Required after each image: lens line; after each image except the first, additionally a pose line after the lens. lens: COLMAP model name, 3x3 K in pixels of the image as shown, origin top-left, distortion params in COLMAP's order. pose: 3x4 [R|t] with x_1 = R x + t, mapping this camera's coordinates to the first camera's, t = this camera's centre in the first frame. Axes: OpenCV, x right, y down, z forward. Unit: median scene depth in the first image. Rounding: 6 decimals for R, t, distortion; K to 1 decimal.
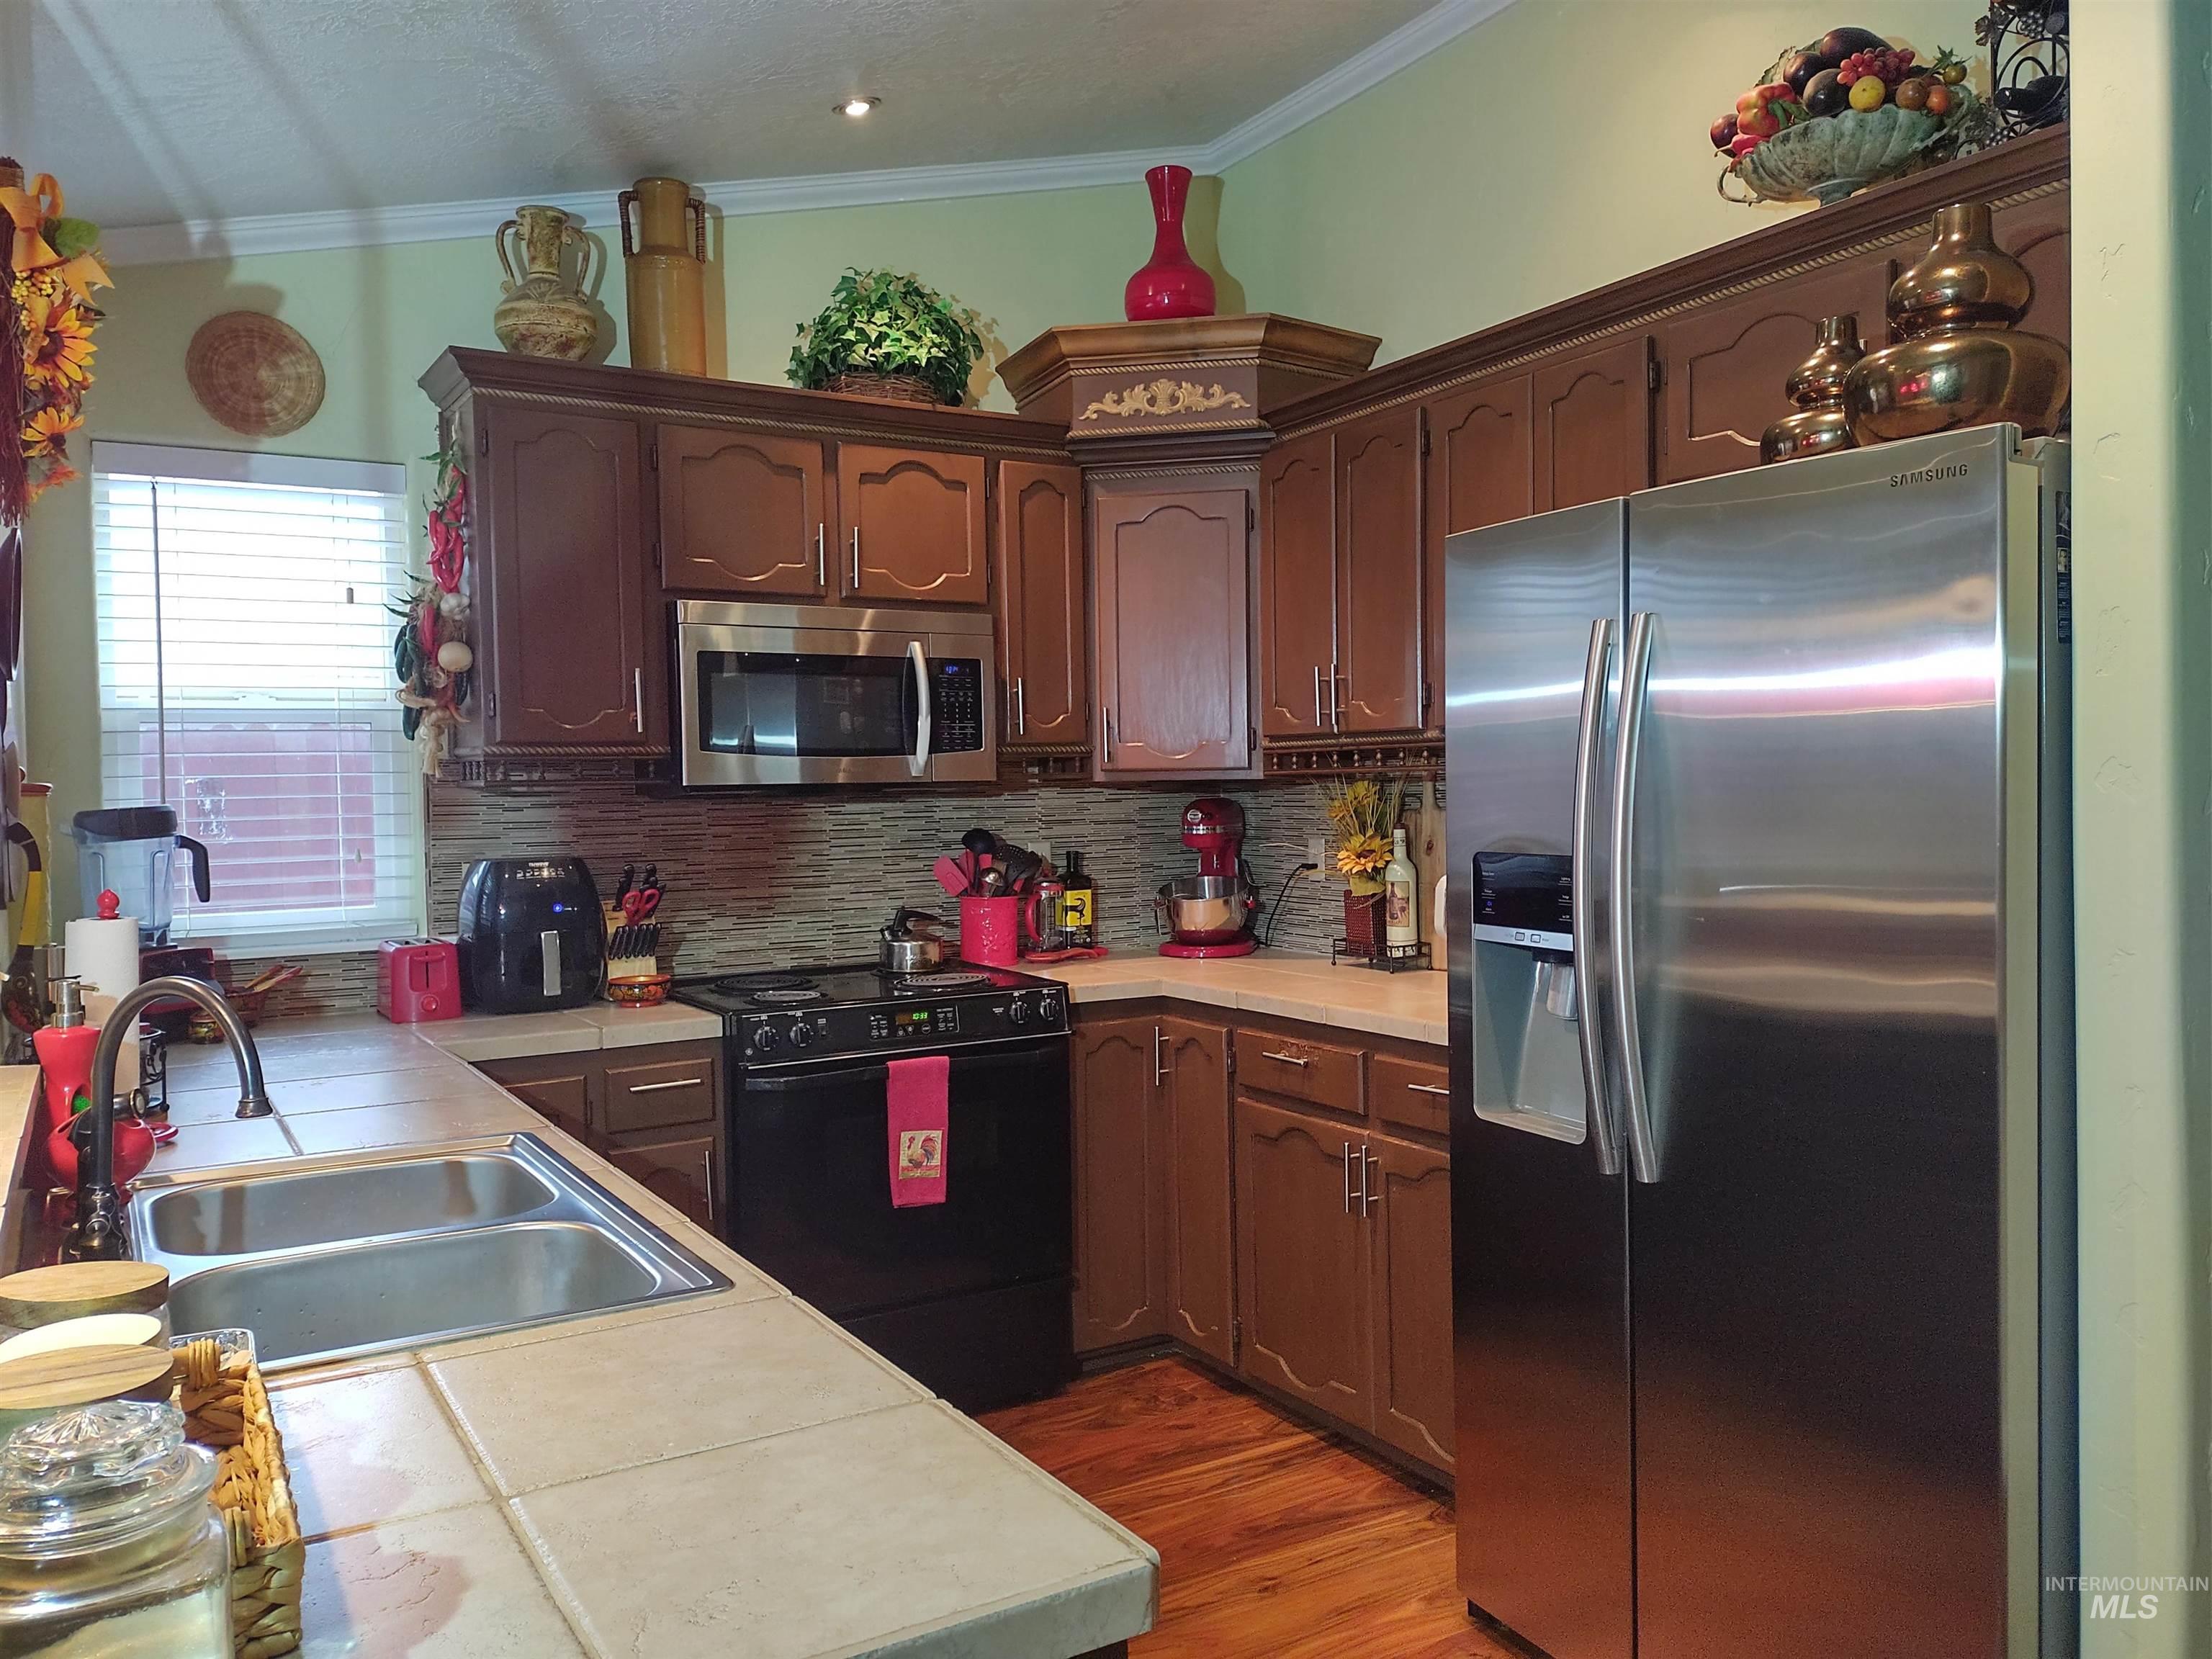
lens RADIAL K [[1650.6, 0, 1106.0], [0, 1650.6, 829.5], [0, 0, 1]] dist [0.127852, -0.197816]
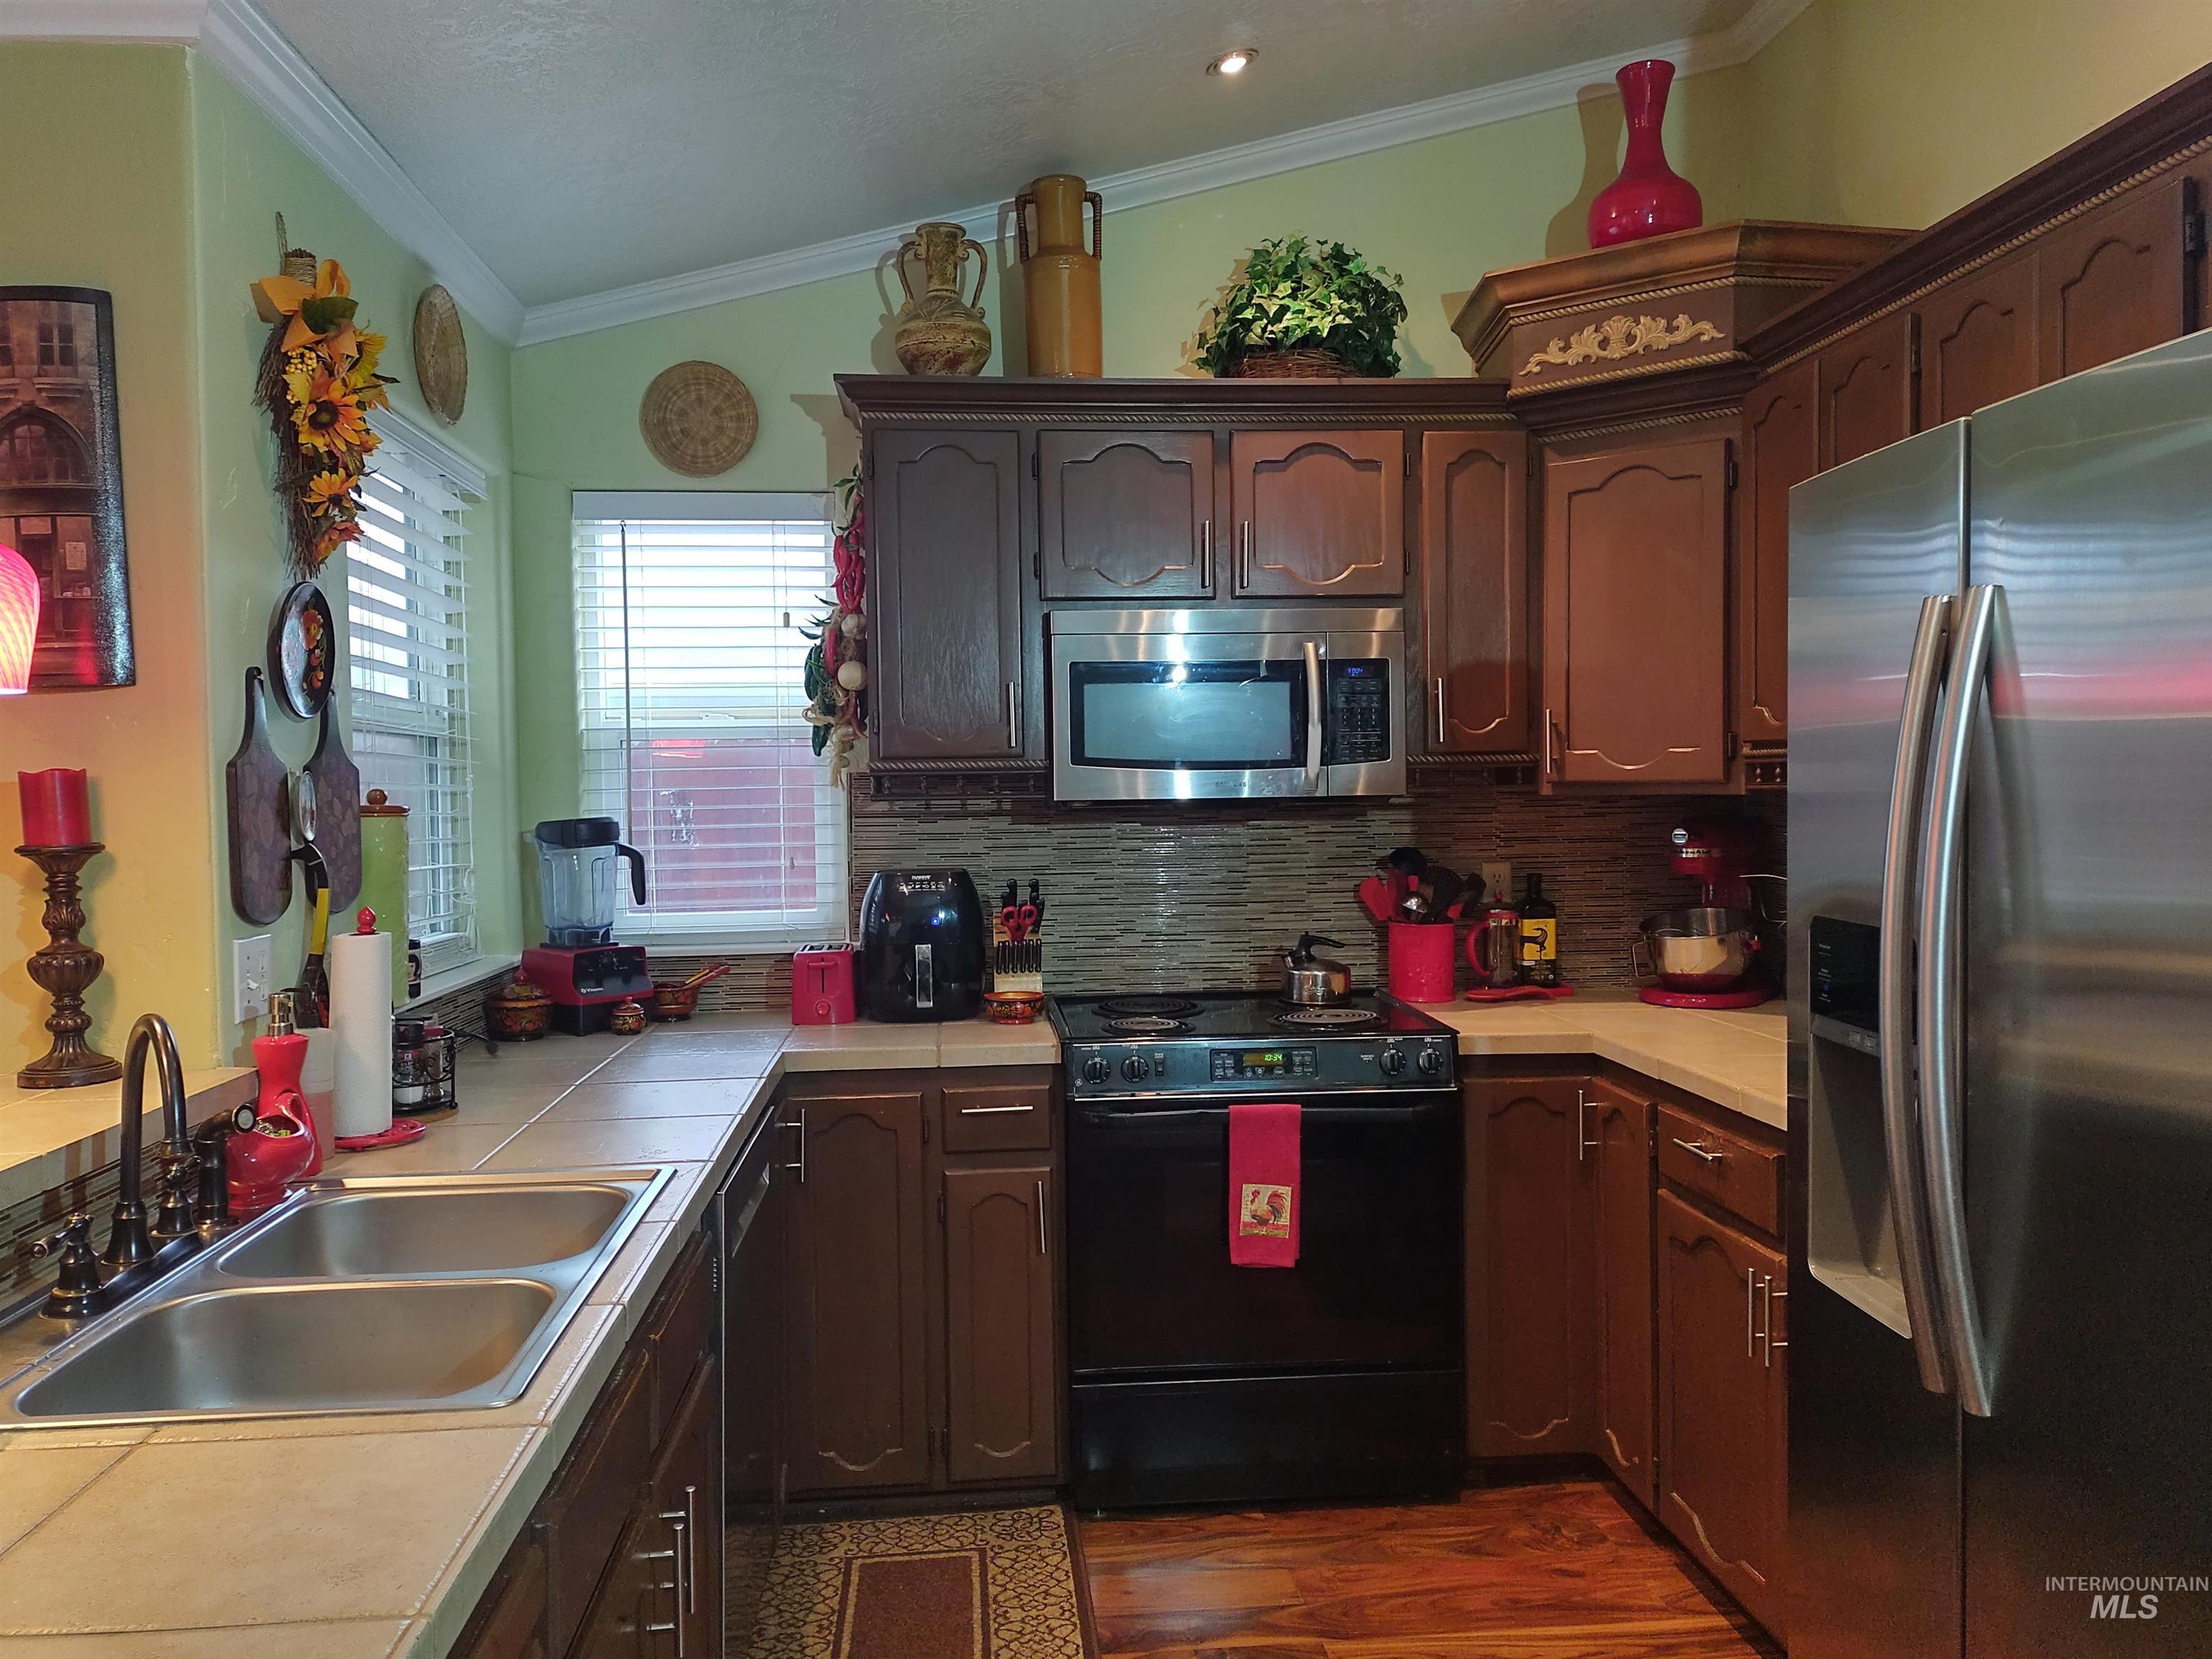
lens RADIAL K [[1650.6, 0, 1106.0], [0, 1650.6, 829.5], [0, 0, 1]] dist [0.127852, -0.197816]
pose [[0.896541, 0.018647, -0.442569, 0.190246], [-0.013622, 0.999802, 0.014529, -0.022596], [0.442752, -0.006997, 0.896617, 0.134966]]
